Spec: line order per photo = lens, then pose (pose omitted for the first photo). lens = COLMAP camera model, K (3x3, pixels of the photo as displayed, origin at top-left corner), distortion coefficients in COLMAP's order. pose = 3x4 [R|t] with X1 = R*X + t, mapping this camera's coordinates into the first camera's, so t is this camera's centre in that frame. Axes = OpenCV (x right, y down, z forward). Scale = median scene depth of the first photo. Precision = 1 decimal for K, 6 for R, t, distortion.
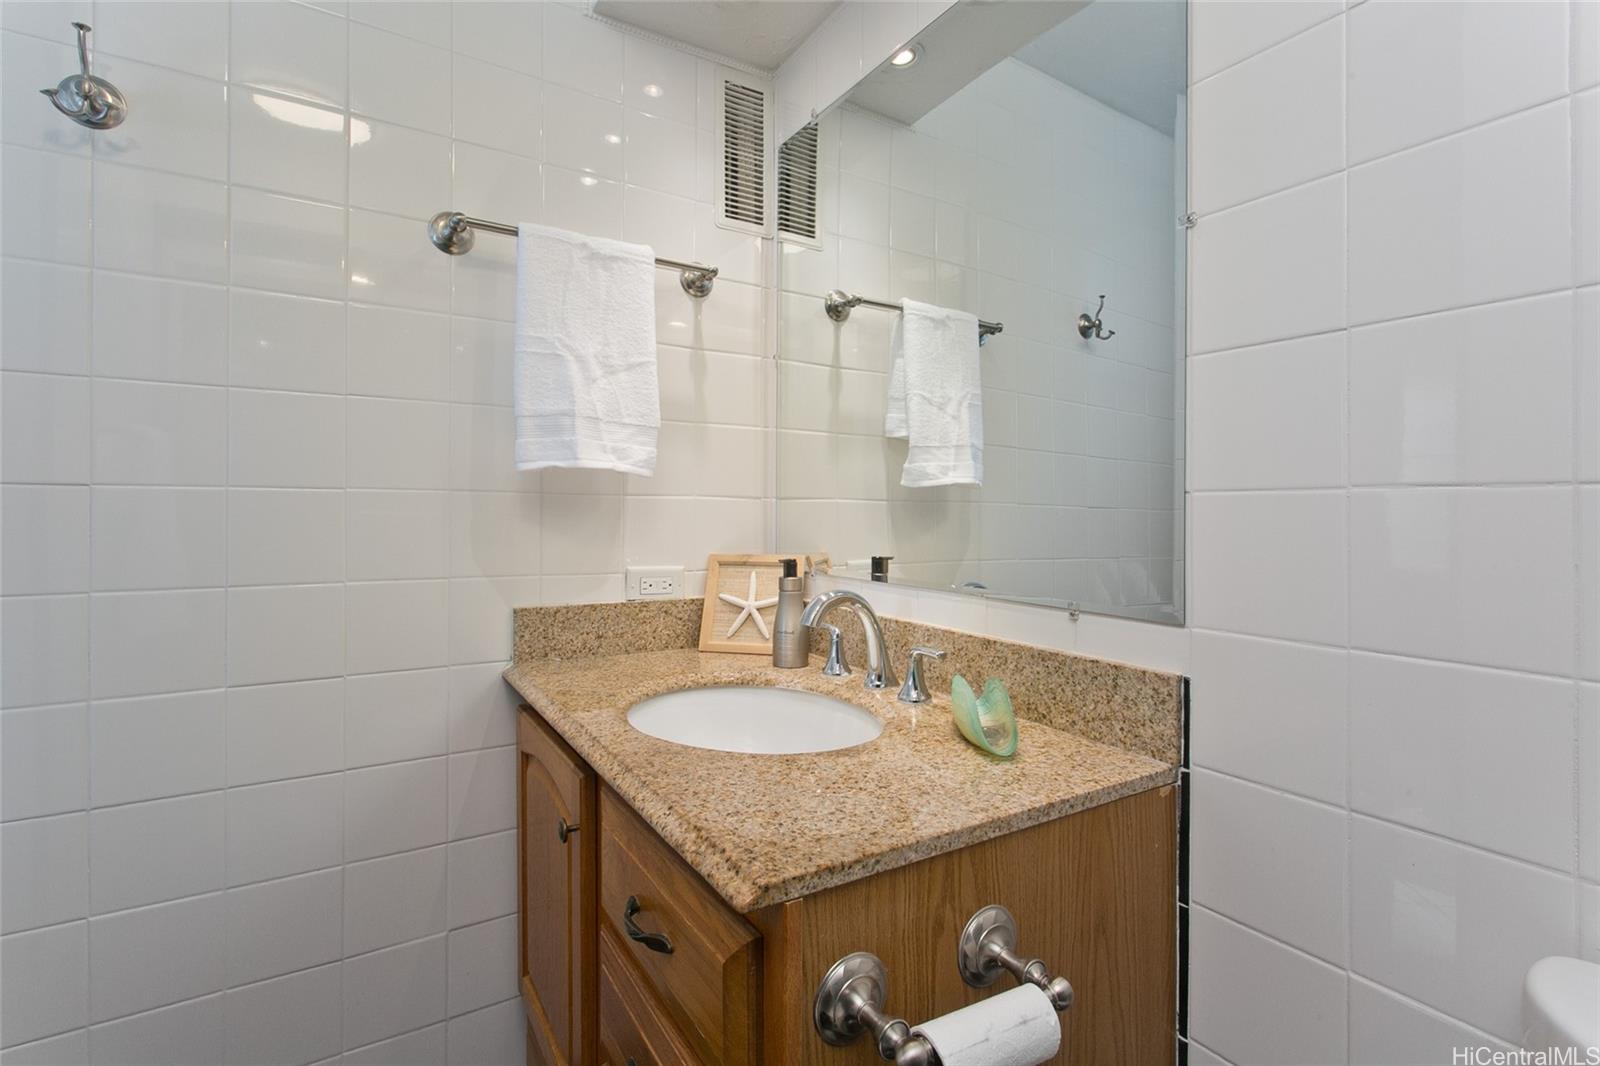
lens RADIAL K [[754.3, 0, 796.0], [0, 754.3, 525.2], [0, 0, 1]] dist [0.002981, -0.001607]
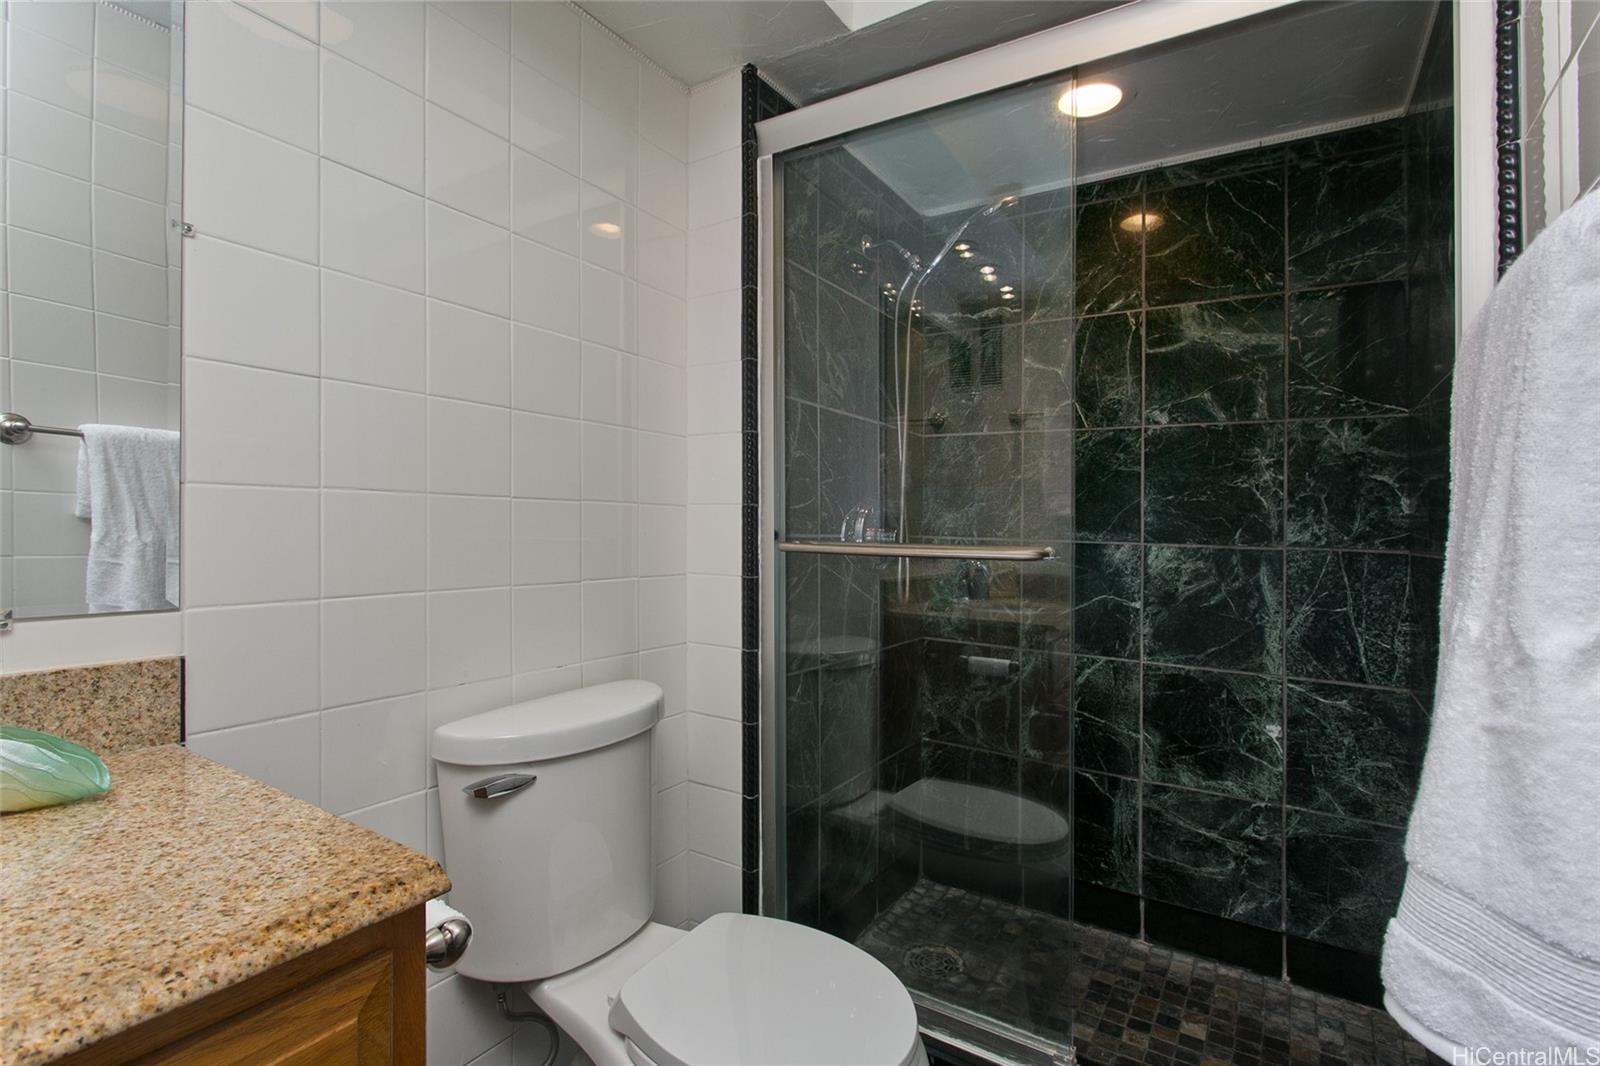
lens RADIAL K [[754.3, 0, 798.8], [0, 754.3, 523.4], [0, 0, 1]] dist [0.002981, -0.001607]
pose [[-0.442357, -0.015401, 0.896707, -0.915466], [-0.012596, 0.999861, 0.010959, -0.009731], [-0.896750, -0.006447, -0.442490, 0.775542]]
